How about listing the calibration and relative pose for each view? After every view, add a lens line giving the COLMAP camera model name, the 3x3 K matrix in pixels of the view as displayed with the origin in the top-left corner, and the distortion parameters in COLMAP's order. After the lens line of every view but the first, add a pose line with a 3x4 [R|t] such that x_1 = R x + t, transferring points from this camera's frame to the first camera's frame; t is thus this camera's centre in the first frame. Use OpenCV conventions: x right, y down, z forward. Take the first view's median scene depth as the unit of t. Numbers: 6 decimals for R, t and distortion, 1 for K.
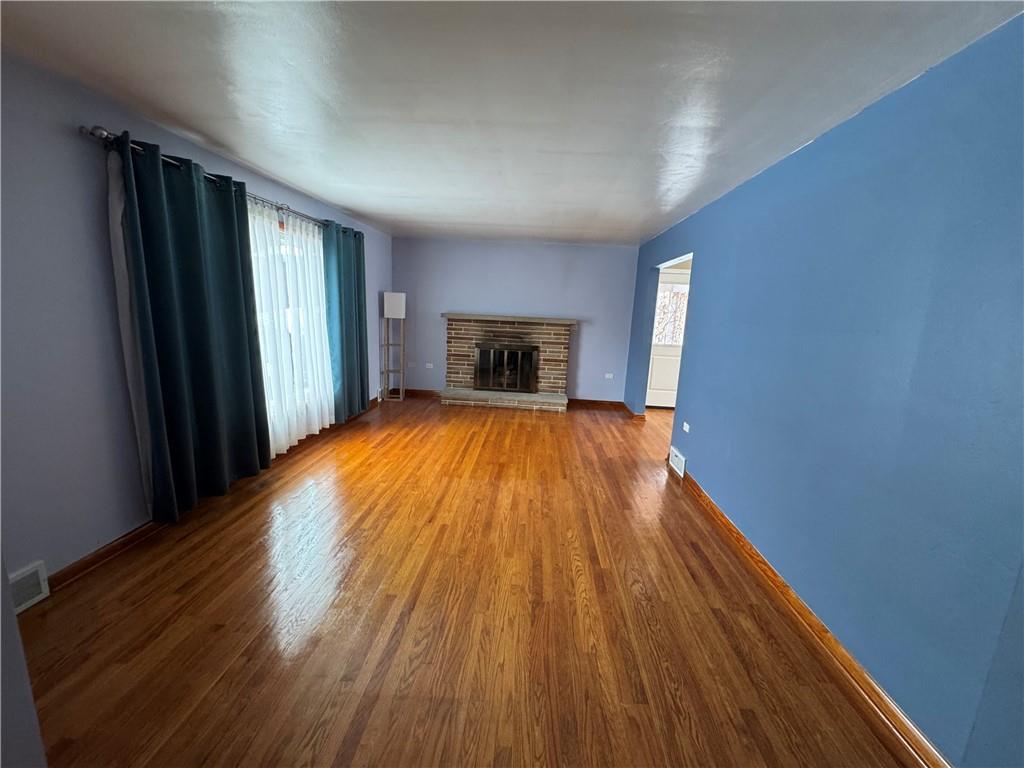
lens RADIAL K [[410.7, 0, 508.1], [0, 410.7, 382.8], [0, 0, 1]] dist [-0.001850, 0.000160]
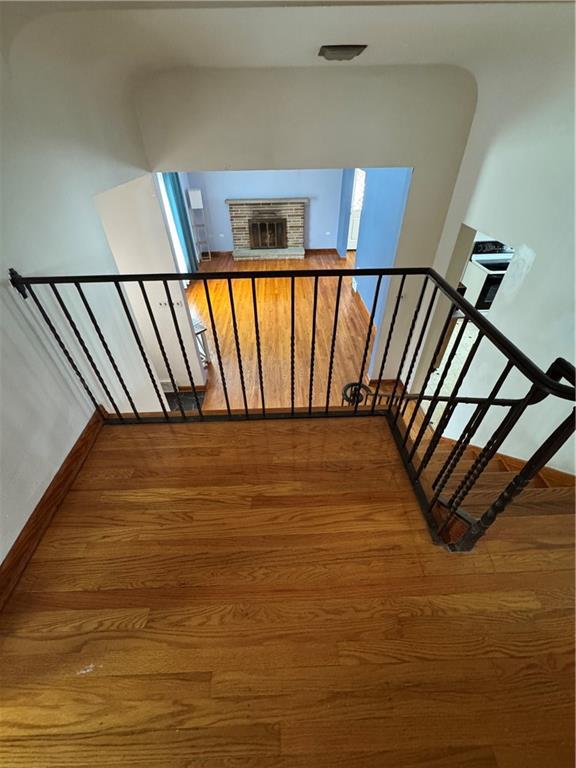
lens RADIAL K [[308.0, 0, 286.2], [0, 308.0, 381.4], [0, 0, 1]] dist [-0.001850, 0.000160]
pose [[0.992720, -0.113888, 0.039202, -0.050631], [0.080230, 0.868012, 0.490018, -0.127236], [-0.089835, -0.483306, 0.870830, -0.424770]]
